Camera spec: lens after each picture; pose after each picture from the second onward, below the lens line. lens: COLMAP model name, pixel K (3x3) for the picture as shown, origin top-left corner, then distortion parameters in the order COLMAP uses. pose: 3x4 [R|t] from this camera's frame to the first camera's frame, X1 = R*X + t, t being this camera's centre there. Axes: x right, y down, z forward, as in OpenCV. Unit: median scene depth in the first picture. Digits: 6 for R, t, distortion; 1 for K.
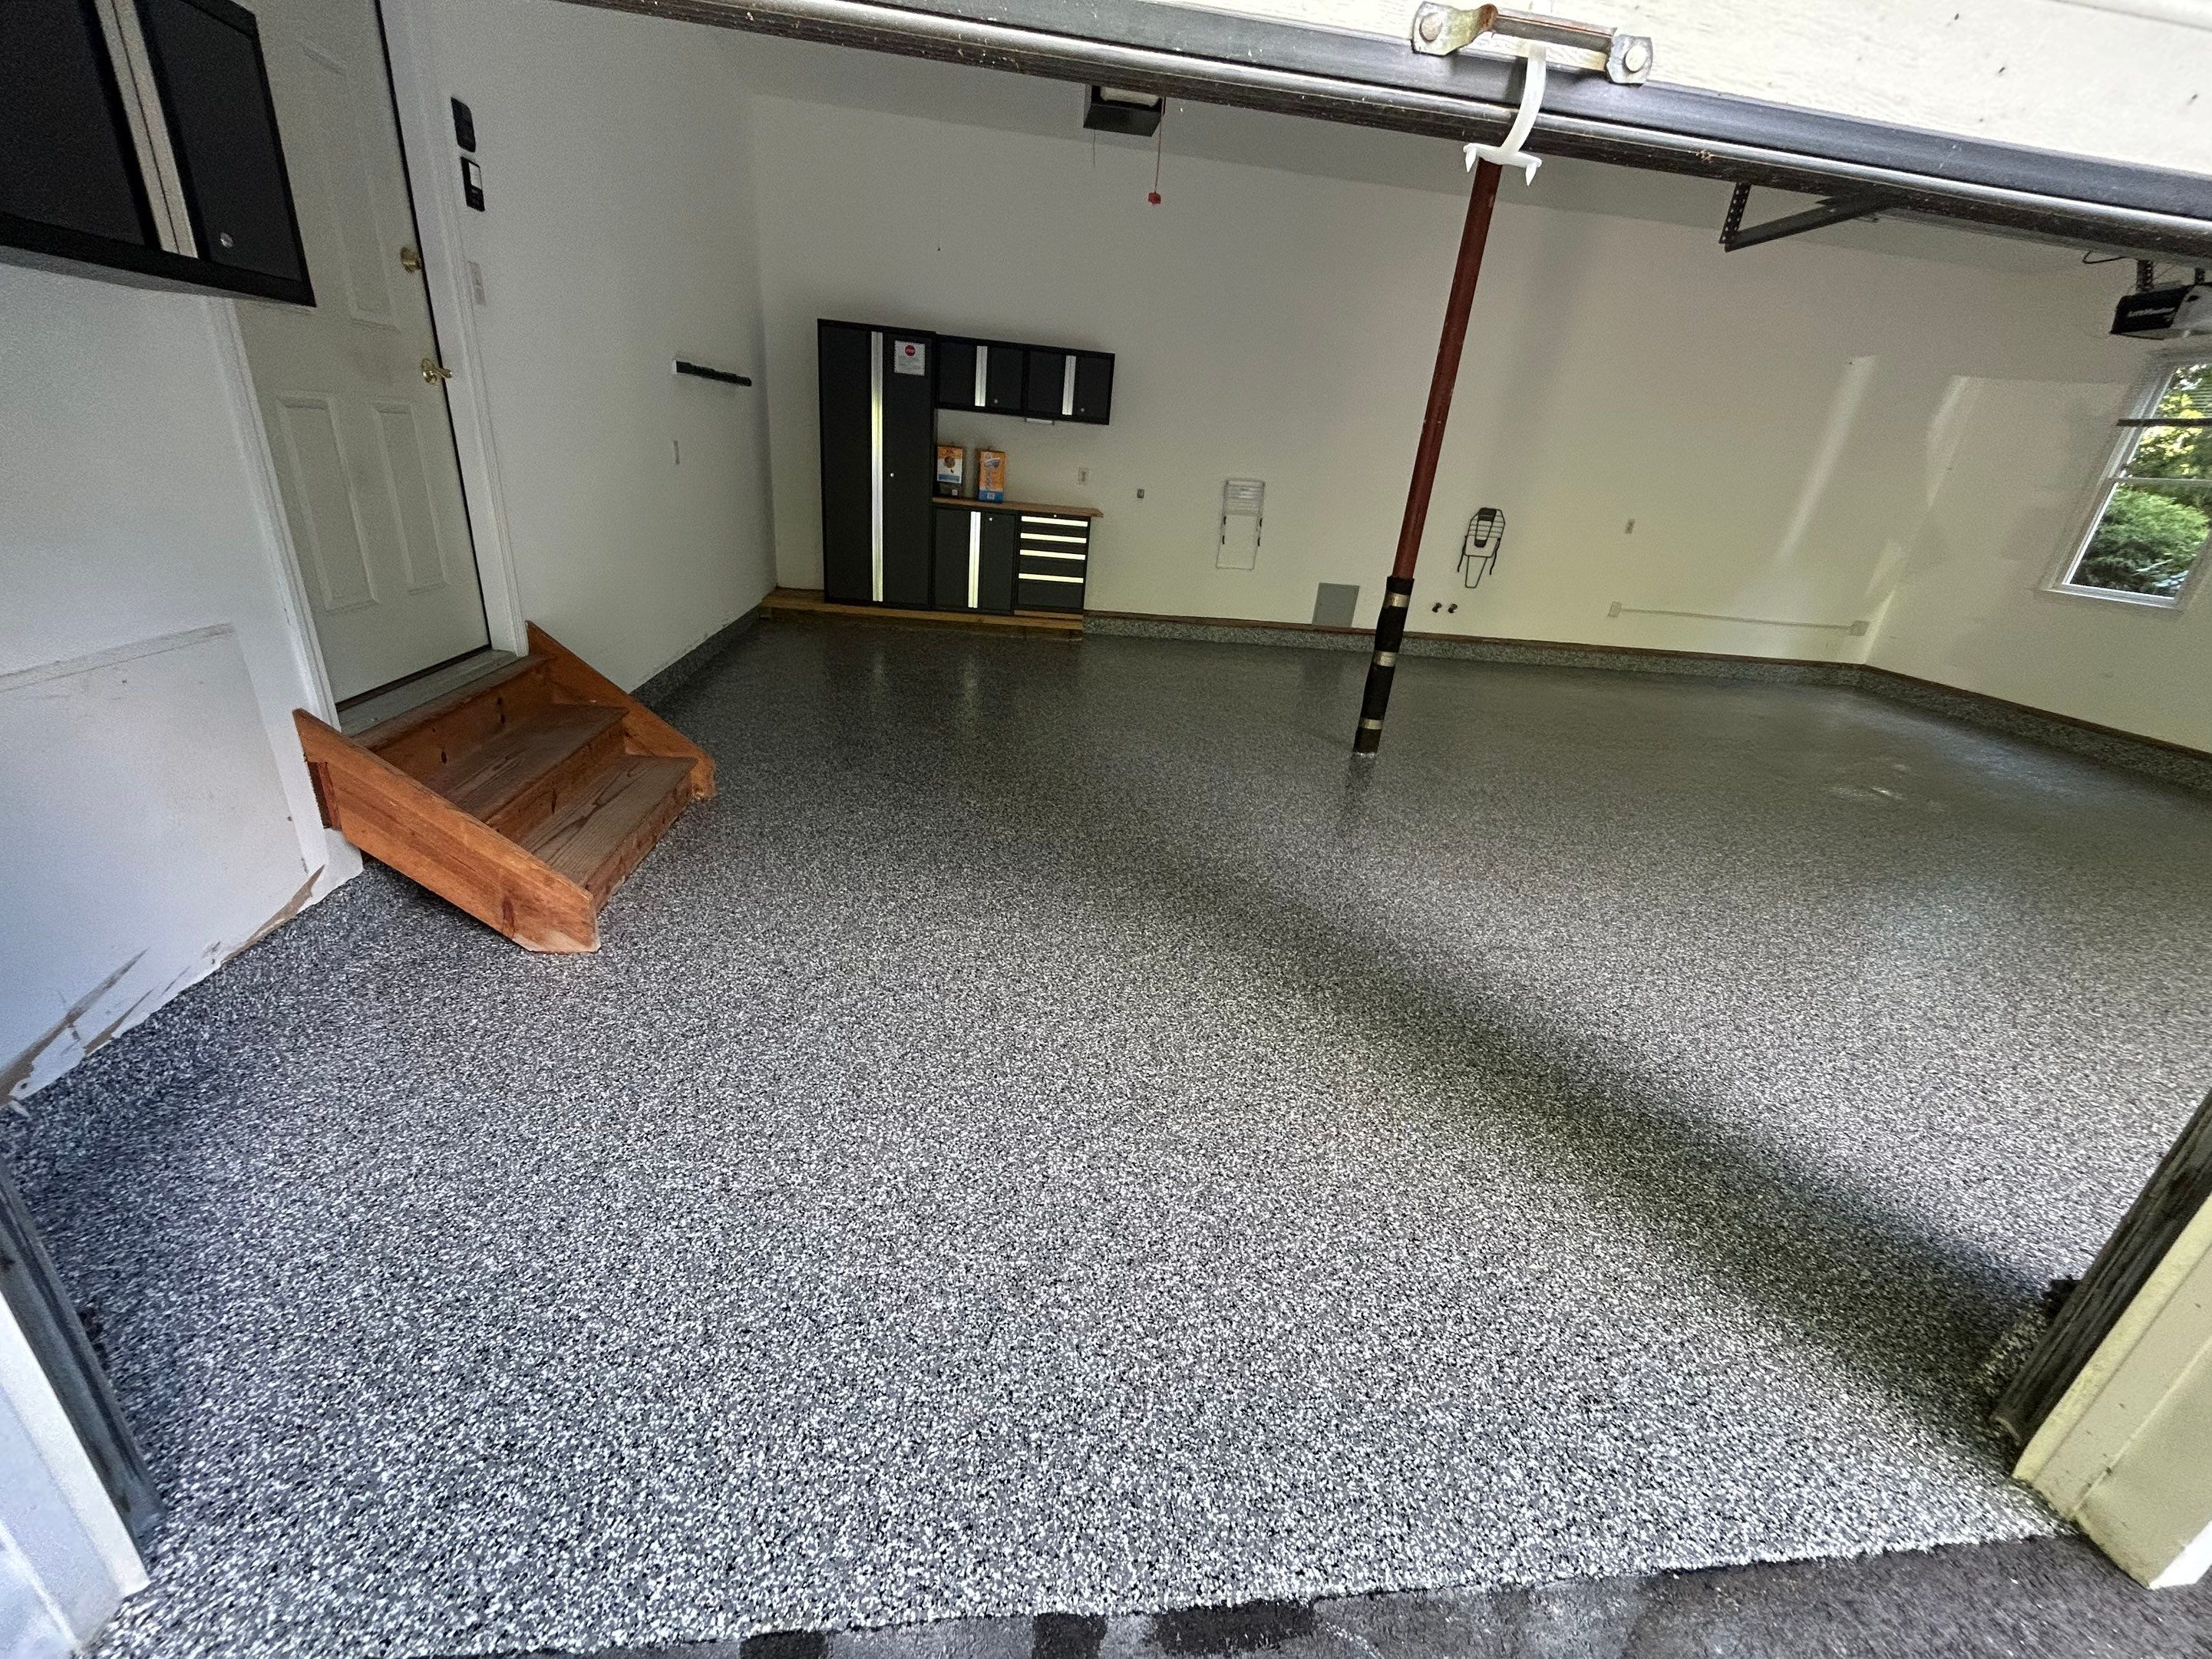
lens RADIAL K [[901.7, 0, 1095.7], [0, 901.7, 823.0], [0, 0, 1]] dist [0.002611, -0.000510]
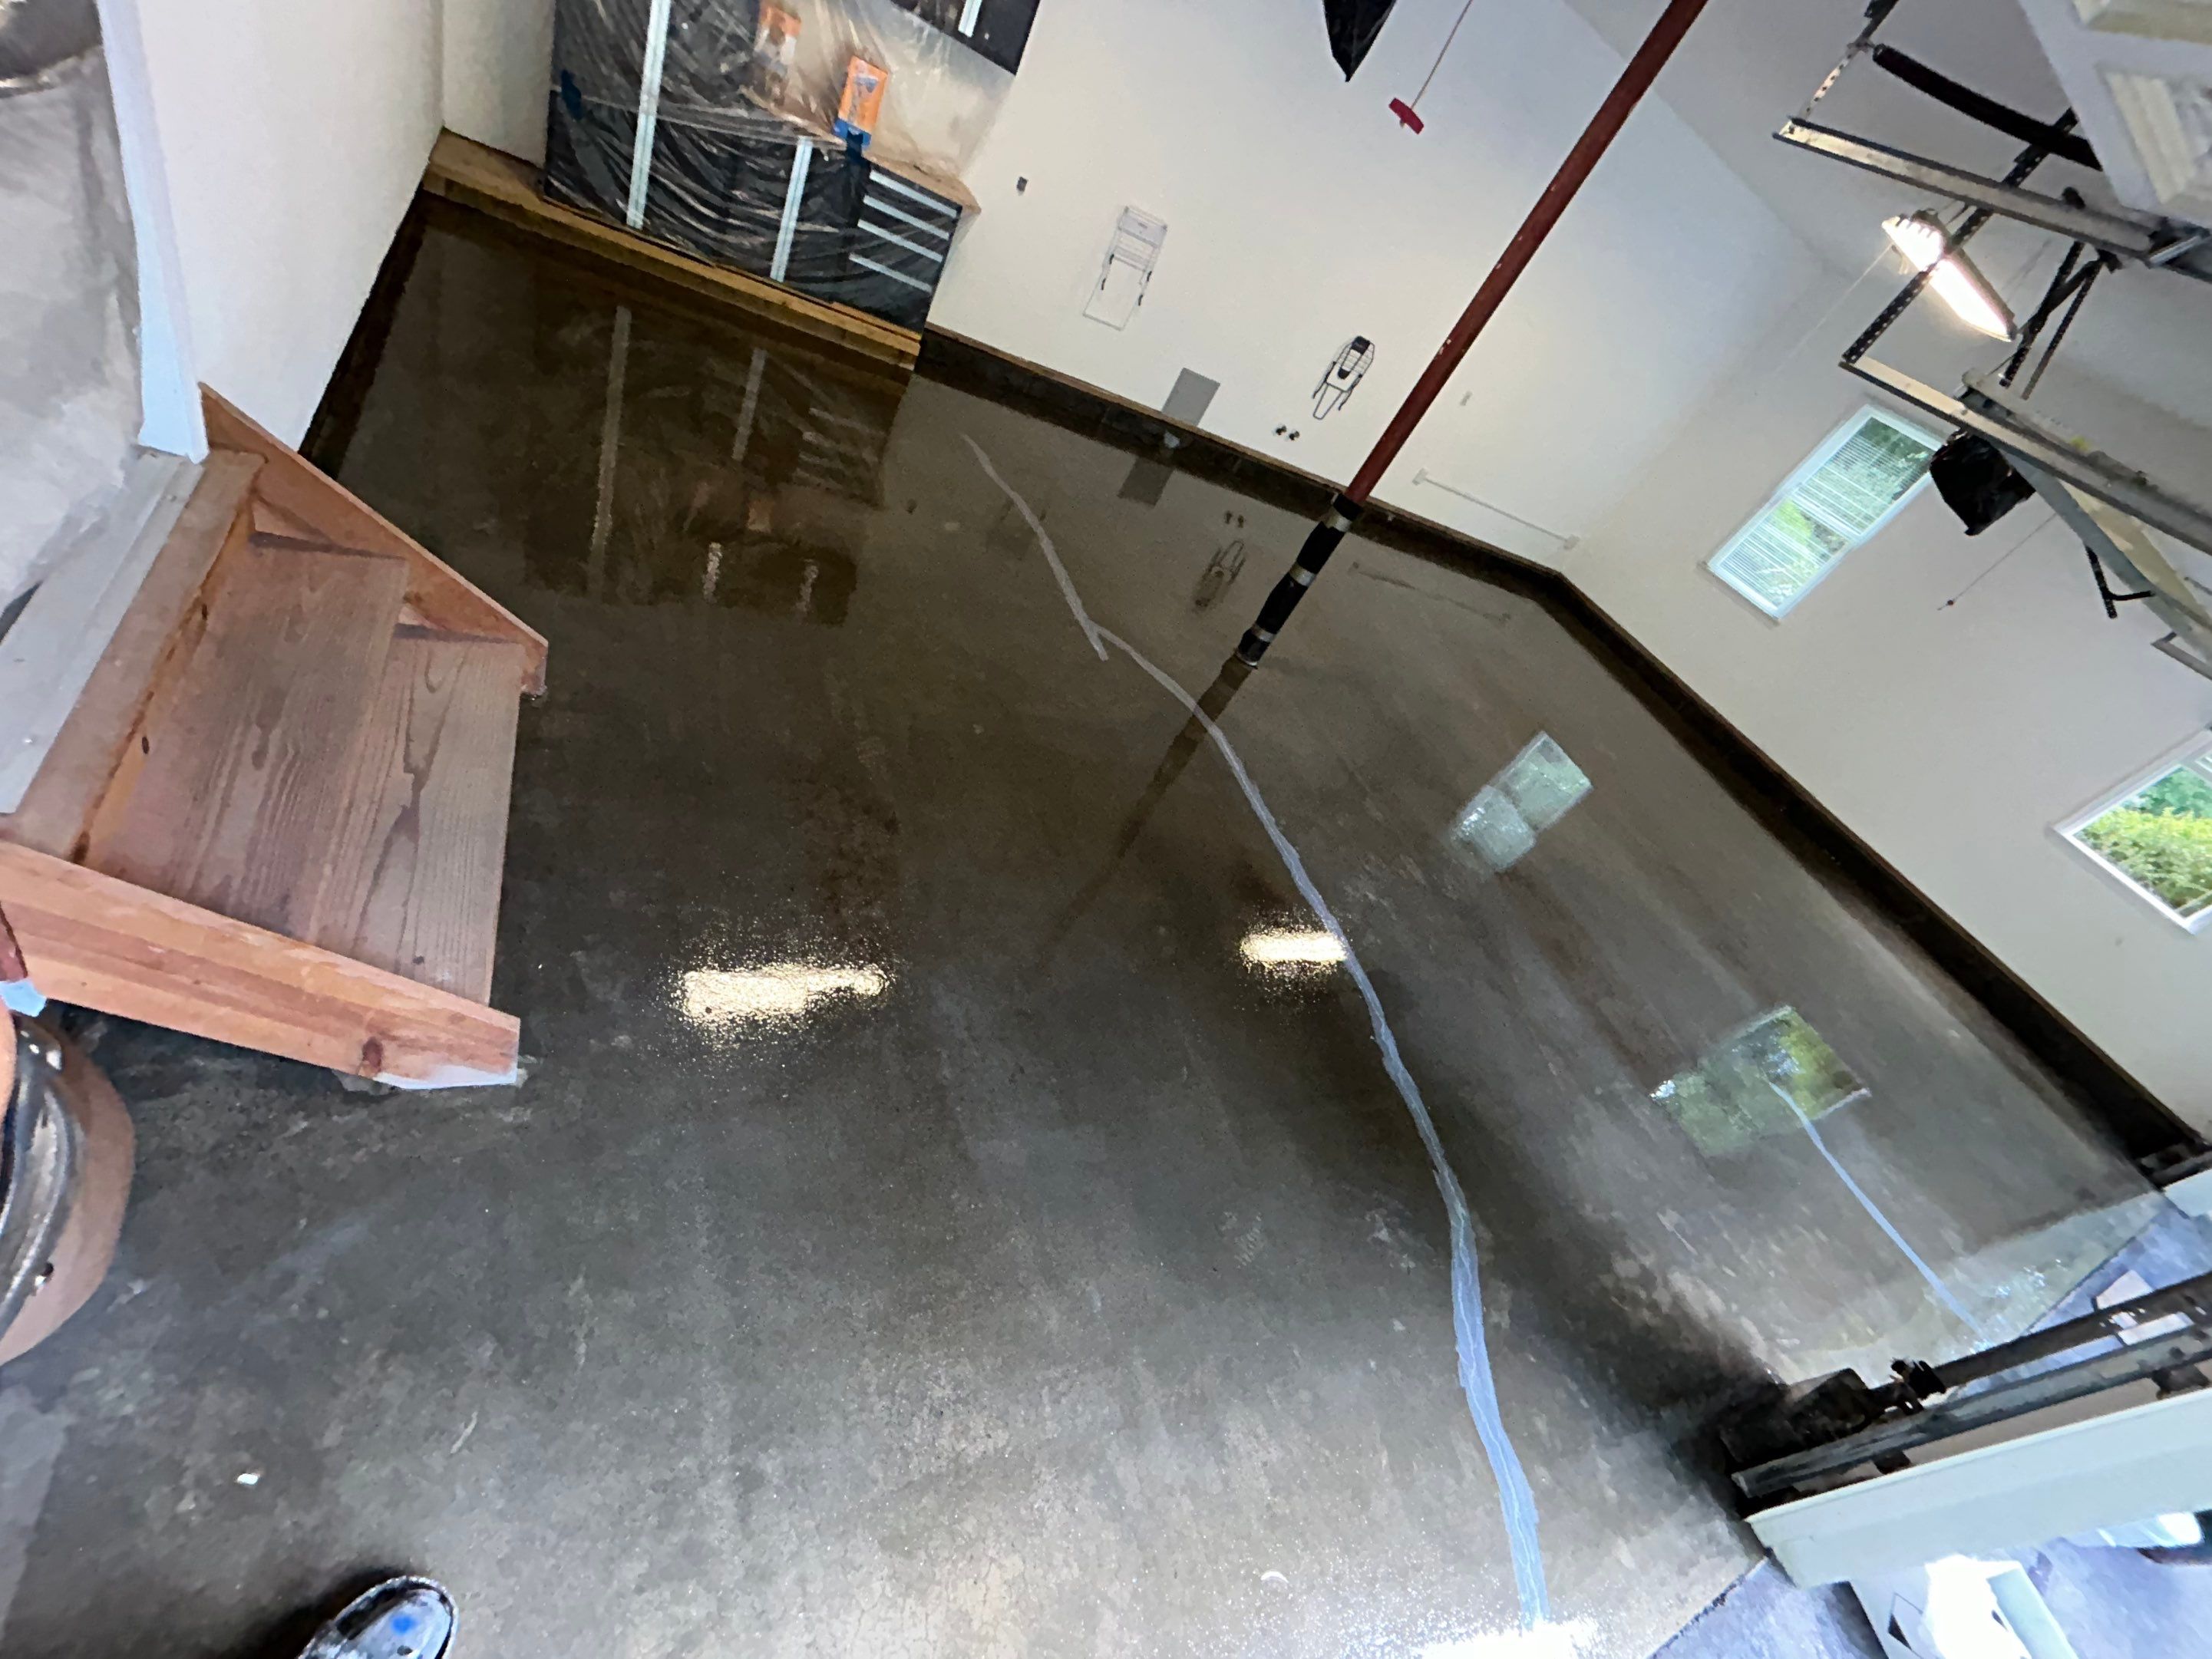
lens RADIAL K [[901.7, 0, 1106.8], [0, 901.7, 826.4], [0, 0, 1]] dist [0.002611, -0.000510]
pose [[0.900057, 0.084901, 0.427422, -0.166919], [-0.240648, 0.914551, 0.325091, -0.134924], [-0.363299, -0.395459, 0.843579, 0.120058]]
